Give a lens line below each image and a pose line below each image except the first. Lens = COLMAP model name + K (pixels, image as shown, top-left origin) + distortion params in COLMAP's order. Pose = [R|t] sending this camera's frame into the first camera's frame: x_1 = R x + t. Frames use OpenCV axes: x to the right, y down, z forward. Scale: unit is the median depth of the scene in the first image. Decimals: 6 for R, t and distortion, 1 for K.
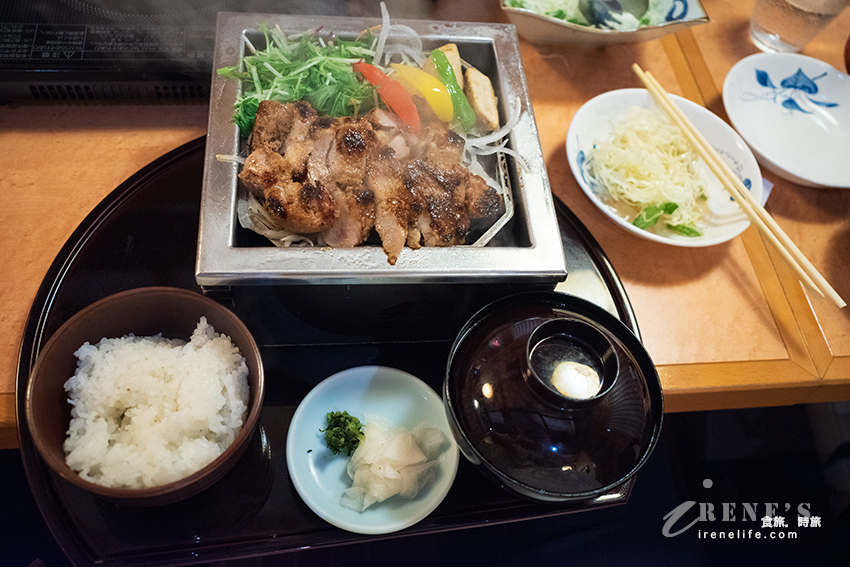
lens RADIAL K [[731.0, 0, 444.6], [0, 731.0, 283.4], [0, 0, 1]] dist [-0.032628, 0.006163]
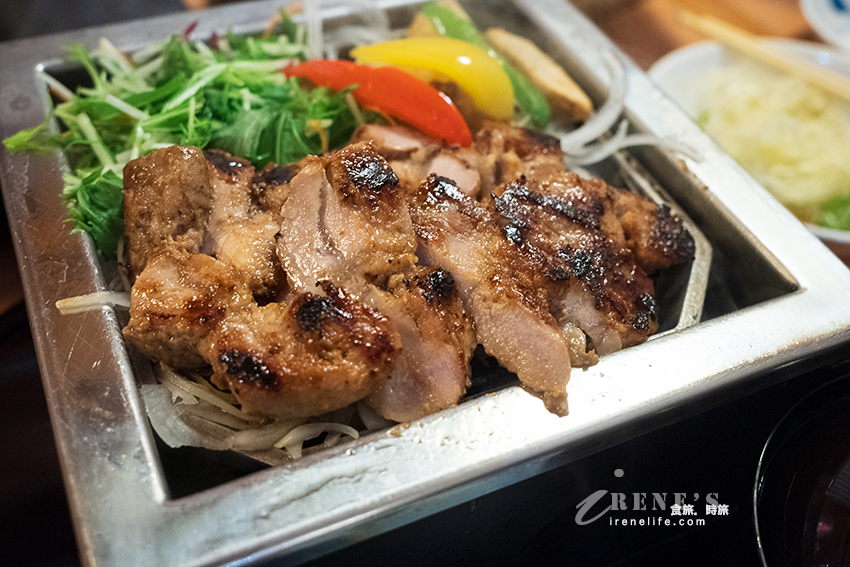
lens RADIAL K [[890.3, 0, 428.8], [0, 890.3, 298.0], [0, 0, 1]] dist [-0.005318, 0.011106]
pose [[0.941933, -0.292496, 0.164949, -0.197114], [0.318252, 0.934301, -0.160613, -0.030050], [-0.107134, 0.203783, 0.973137, 0.485426]]
